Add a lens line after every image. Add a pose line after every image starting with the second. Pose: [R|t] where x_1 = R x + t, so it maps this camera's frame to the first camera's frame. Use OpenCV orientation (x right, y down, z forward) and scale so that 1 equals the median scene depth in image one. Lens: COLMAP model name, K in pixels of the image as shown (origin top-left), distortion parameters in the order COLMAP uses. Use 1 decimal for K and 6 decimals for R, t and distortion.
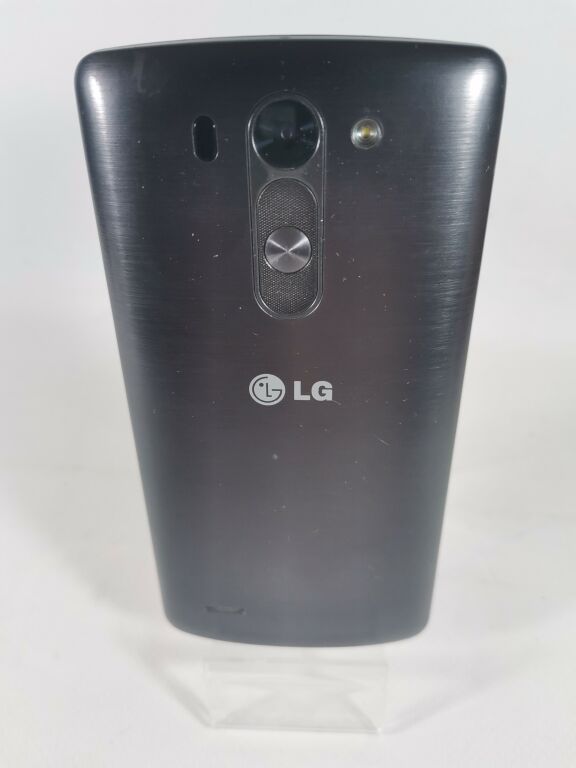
lens RADIAL K [[575.2, 0, 285.3], [0, 575.2, 386.1], [0, 0, 1]] dist [0.000995, -0.023074]
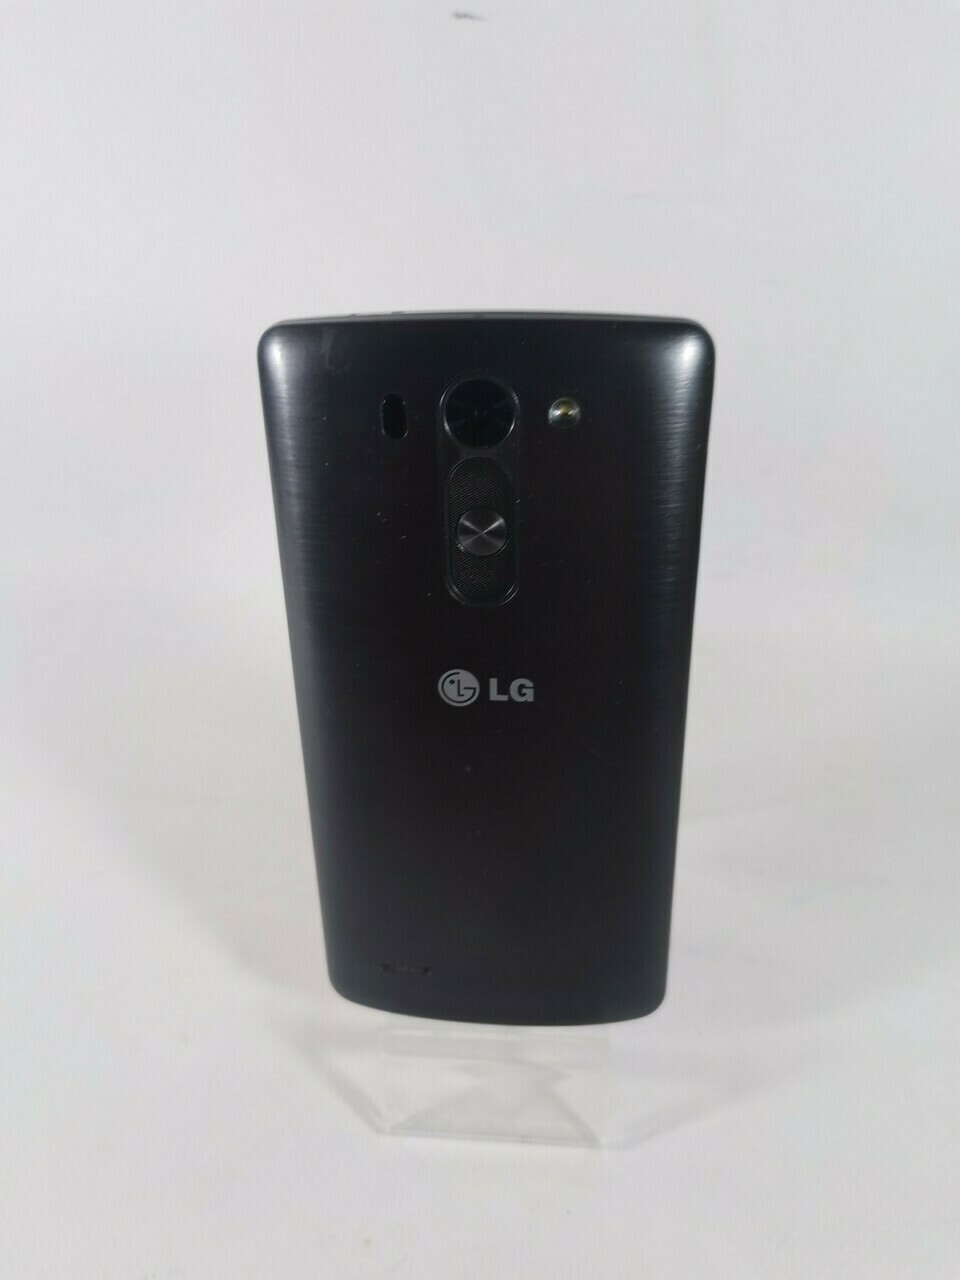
lens RADIAL K [[958.6, 0, 489.7], [0, 958.6, 637.9], [0, 0, 1]] dist [0.000995, -0.023074]
pose [[0.999149, 0.014438, -0.038640, 0.073580], [-0.017686, 0.996216, -0.085095, 0.056300], [0.037265, 0.085706, 0.995623, -0.468092]]
